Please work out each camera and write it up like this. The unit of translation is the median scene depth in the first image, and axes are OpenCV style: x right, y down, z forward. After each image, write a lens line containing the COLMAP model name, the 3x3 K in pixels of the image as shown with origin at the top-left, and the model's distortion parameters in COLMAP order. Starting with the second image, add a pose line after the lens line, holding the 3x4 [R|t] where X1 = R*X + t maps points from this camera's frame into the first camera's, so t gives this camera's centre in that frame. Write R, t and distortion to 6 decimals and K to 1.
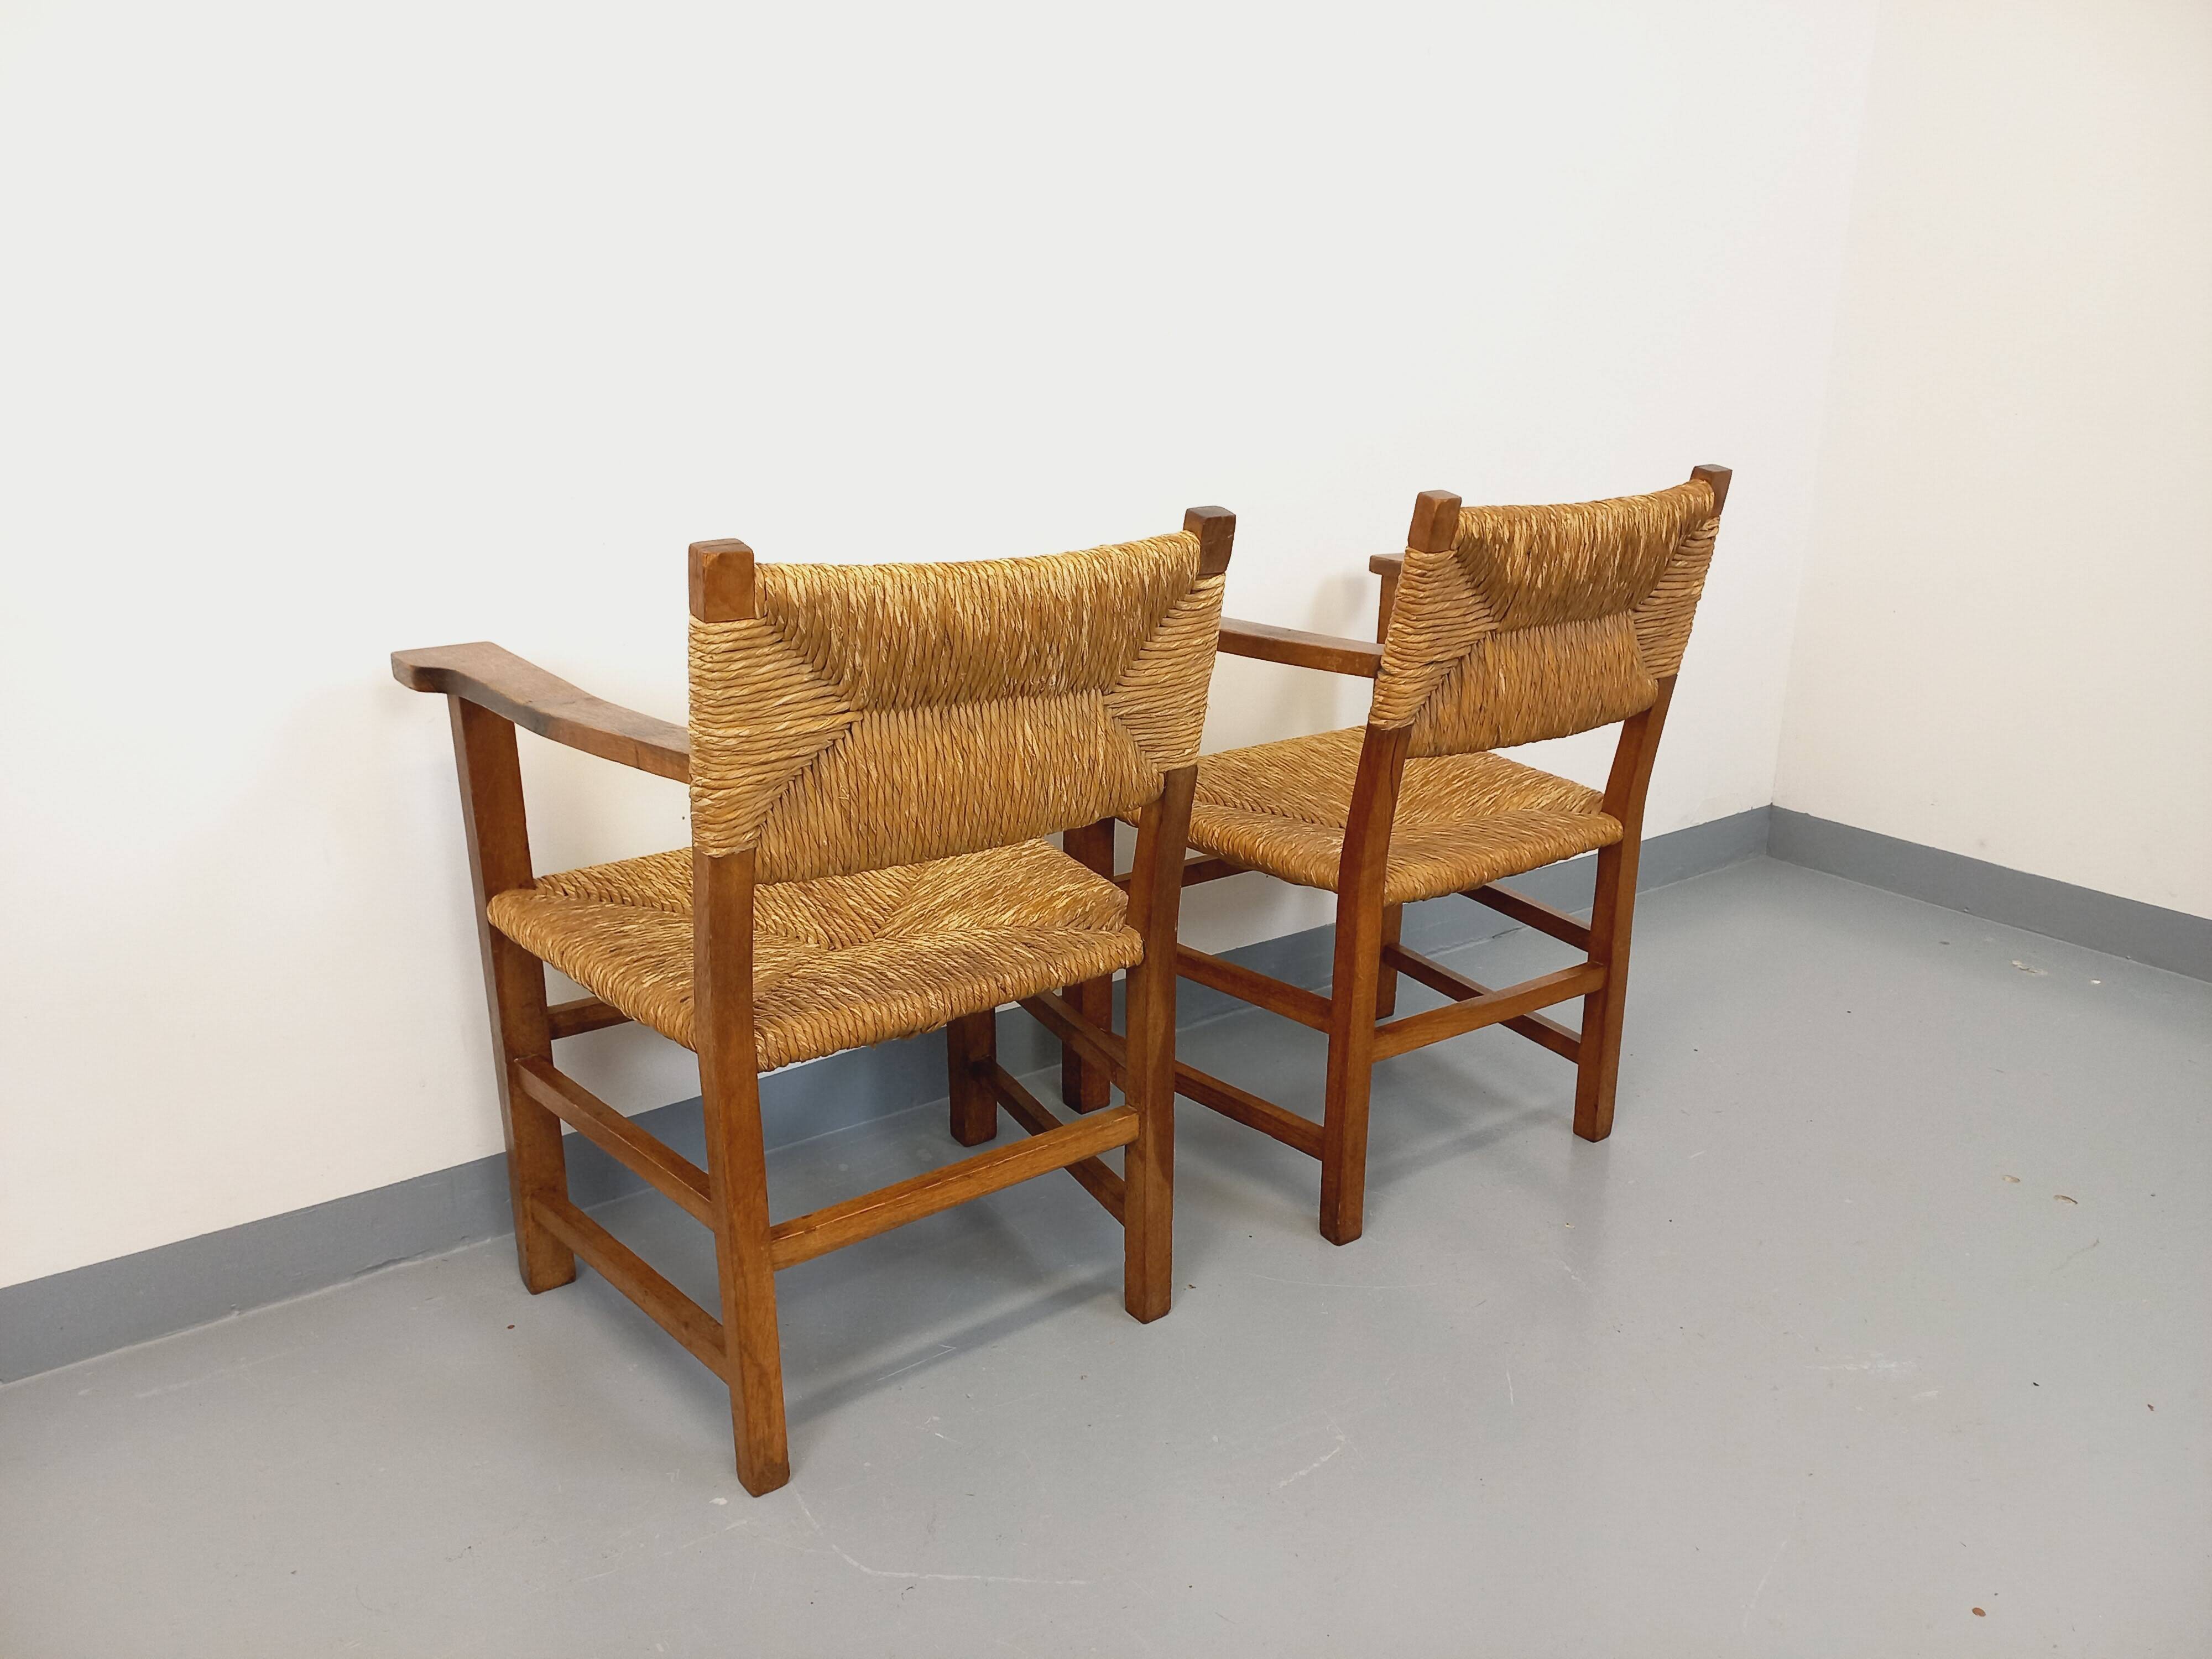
lens RADIAL K [[1620.7, 0, 1059.6], [0, 1620.7, 841.0], [0, 0, 1]] dist [0.080803, -0.076968]
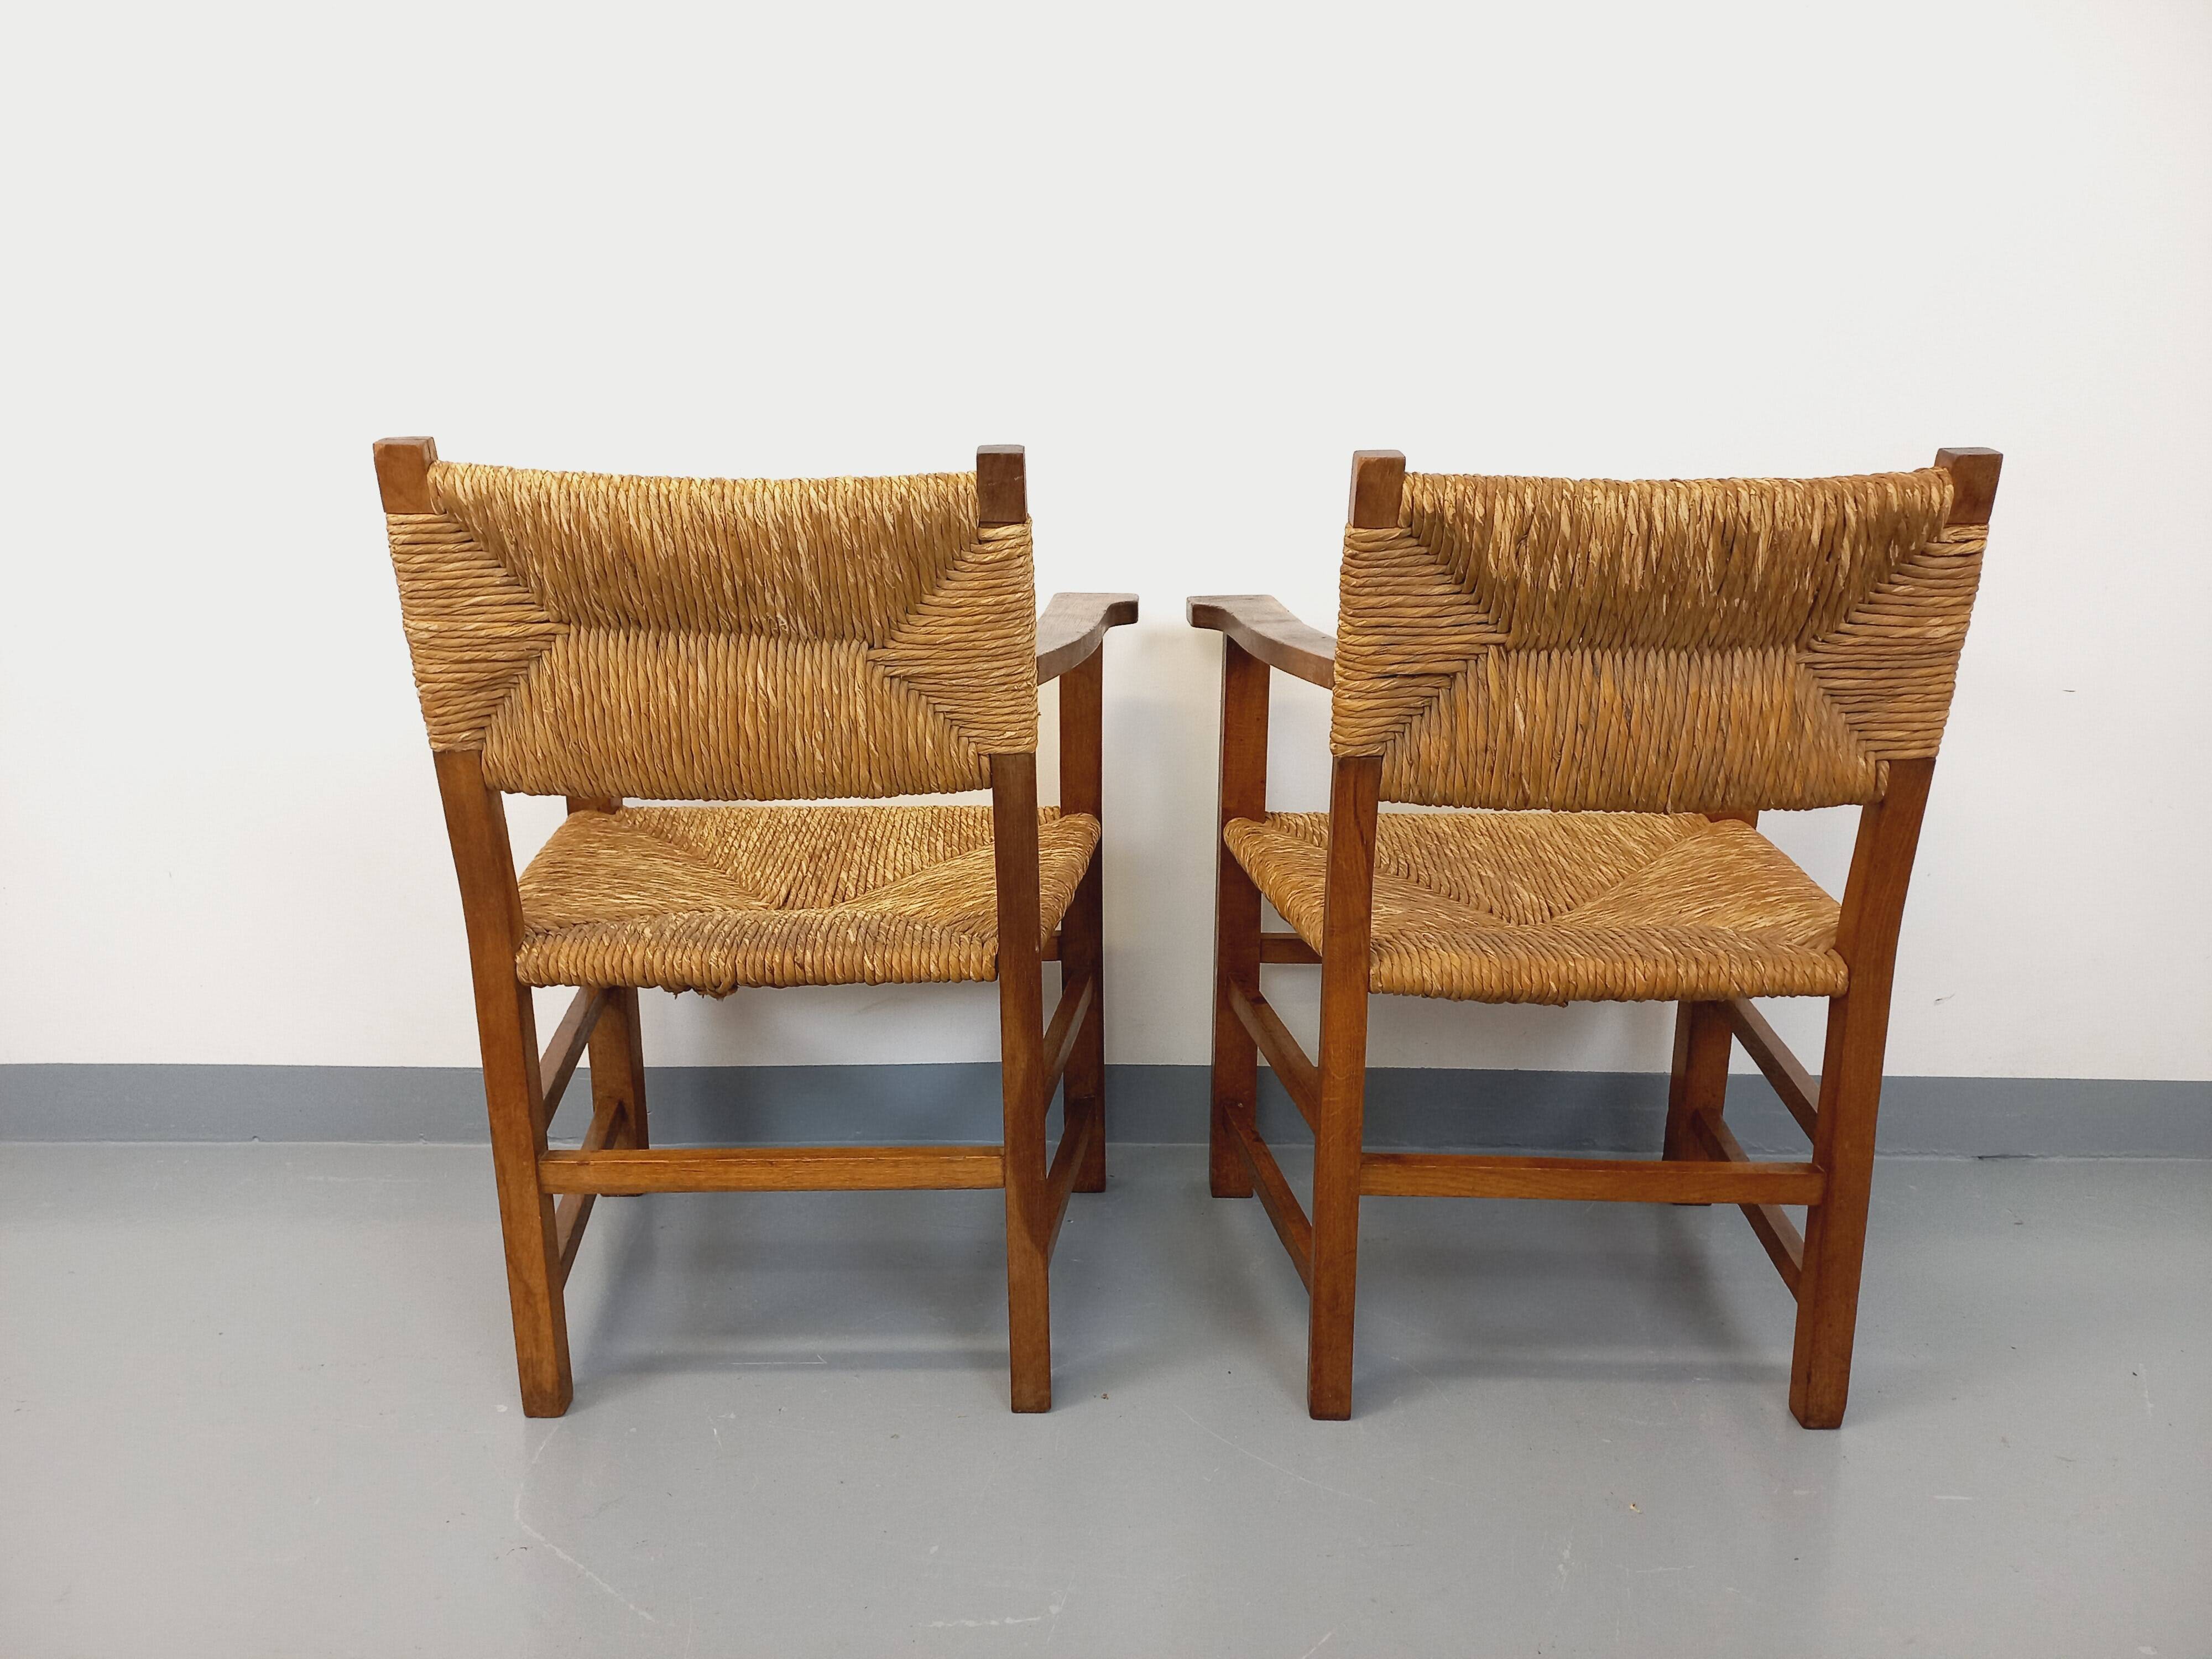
lens RADIAL K [[1620.7, 0, 1072.3], [0, 1620.7, 835.1], [0, 0, 1]] dist [0.080803, -0.076968]
pose [[0.816094, 0.141823, -0.560246, 0.629807], [-0.180168, 0.983544, -0.013467, 0.003194], [0.549117, 0.111929, 0.828217, 0.326232]]
